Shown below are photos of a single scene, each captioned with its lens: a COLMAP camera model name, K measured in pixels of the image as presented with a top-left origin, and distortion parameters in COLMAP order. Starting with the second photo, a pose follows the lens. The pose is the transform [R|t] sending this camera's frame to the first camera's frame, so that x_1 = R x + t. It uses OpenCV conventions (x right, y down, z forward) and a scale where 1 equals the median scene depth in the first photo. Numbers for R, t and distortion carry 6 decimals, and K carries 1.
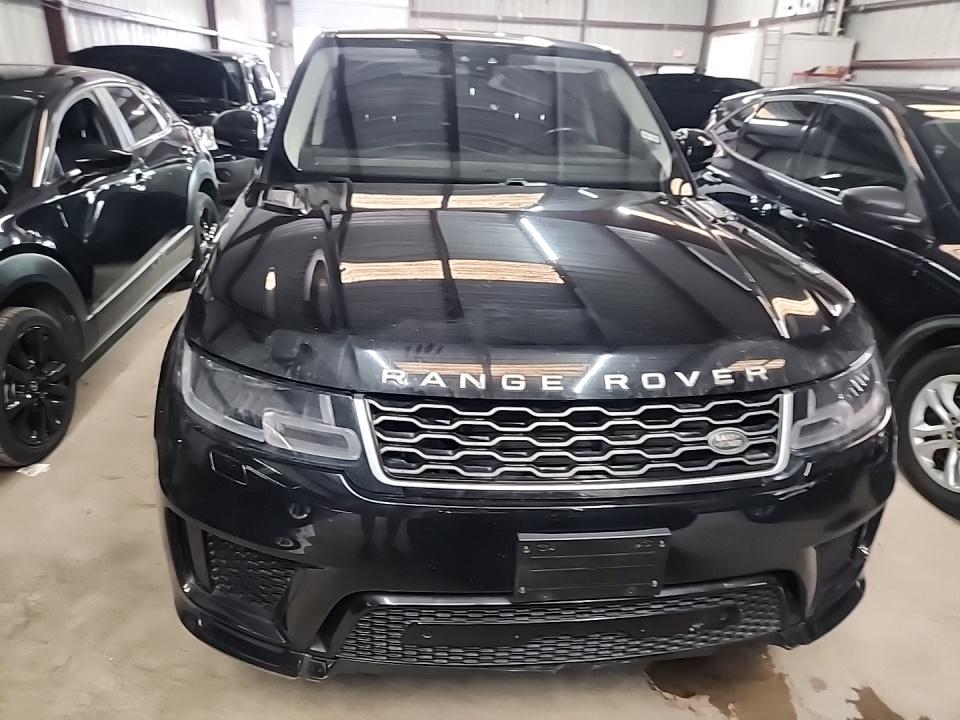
lens RADIAL K [[686.7, 0, 480.0], [0, 686.7, 360.0], [0, 0, 1]] dist [0.030451, -0.000306]
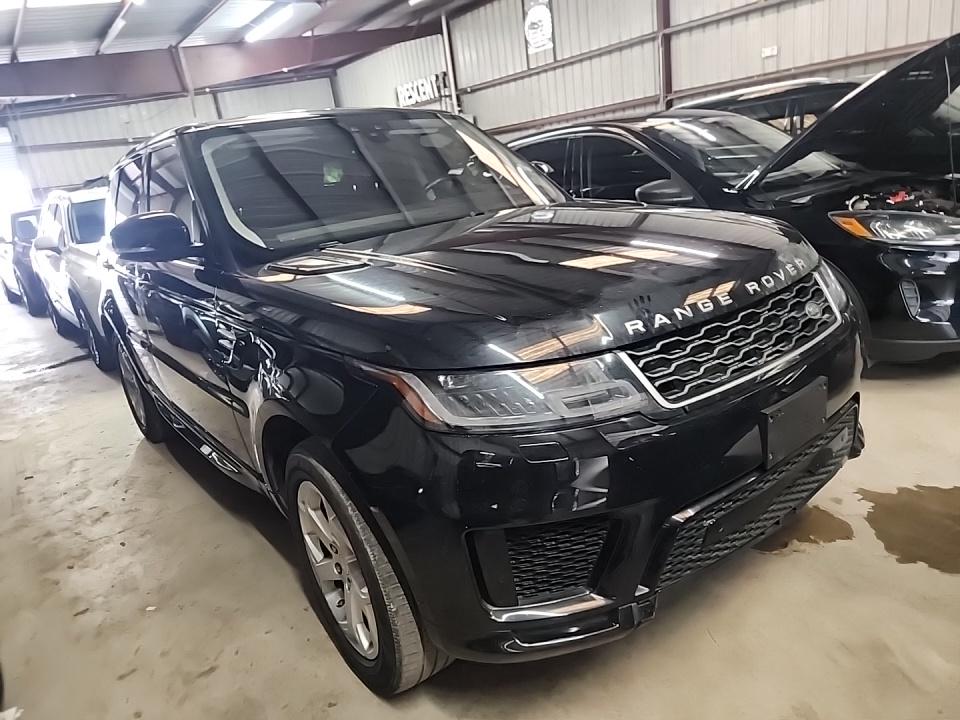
lens RADIAL K [[646.4, 0, 480.0], [0, 646.4, 360.0], [0, 0, 1]] dist [0.186544, 0.000472]
pose [[0.832616, -0.296709, 0.467670, -0.881918], [0.352705, 0.935092, -0.034677, 0.021062], [-0.427025, 0.193822, 0.883223, 0.106982]]
